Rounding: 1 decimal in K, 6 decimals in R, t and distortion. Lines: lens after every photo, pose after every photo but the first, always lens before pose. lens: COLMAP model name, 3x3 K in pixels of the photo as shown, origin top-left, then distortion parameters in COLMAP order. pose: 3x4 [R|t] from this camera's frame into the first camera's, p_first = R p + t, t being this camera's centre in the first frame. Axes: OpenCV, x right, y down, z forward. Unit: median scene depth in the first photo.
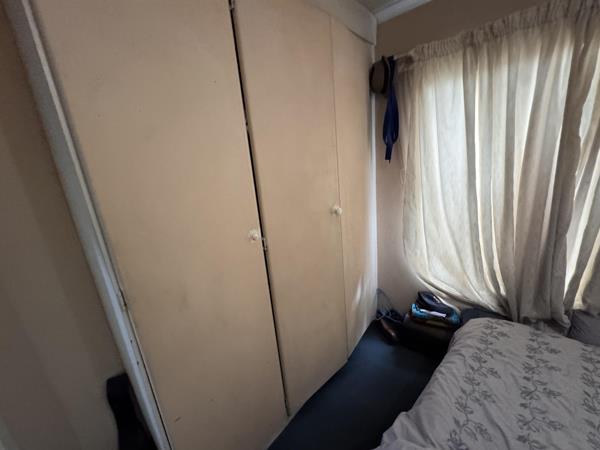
lens RADIAL K [[243.0, 0, 298.7], [0, 243.0, 225.1], [0, 0, 1]] dist [0.001256, 0.000671]
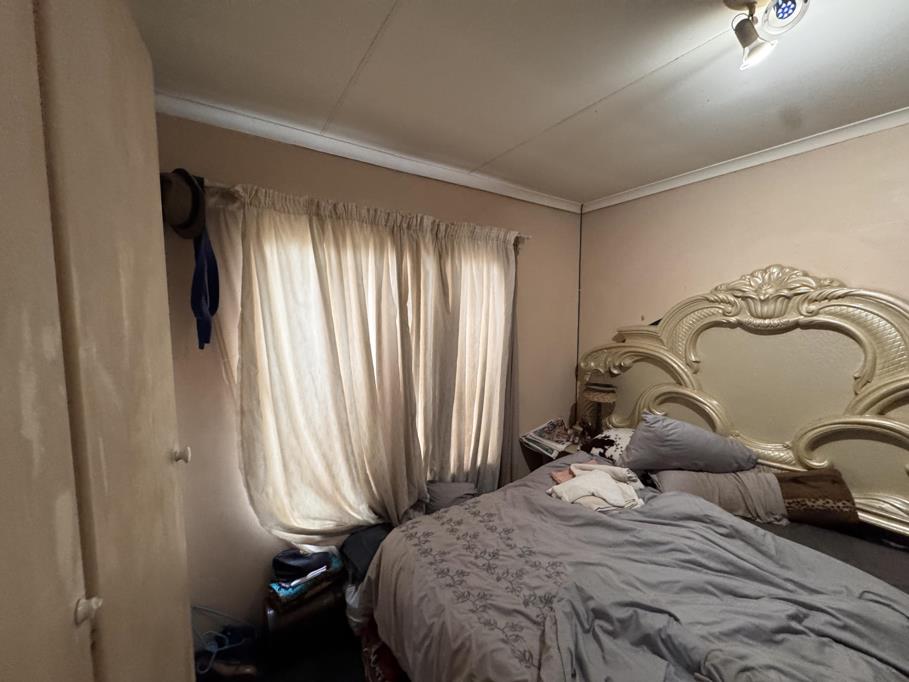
lens RADIAL K [[368.2, 0, 452.6], [0, 368.2, 342.6], [0, 0, 1]] dist [0.001256, 0.000671]
pose [[0.249632, 0.013594, 0.968245, -0.339258], [0.232921, 0.969702, -0.073666, -0.085265], [-0.939910, 0.243914, 0.238902, 0.295058]]
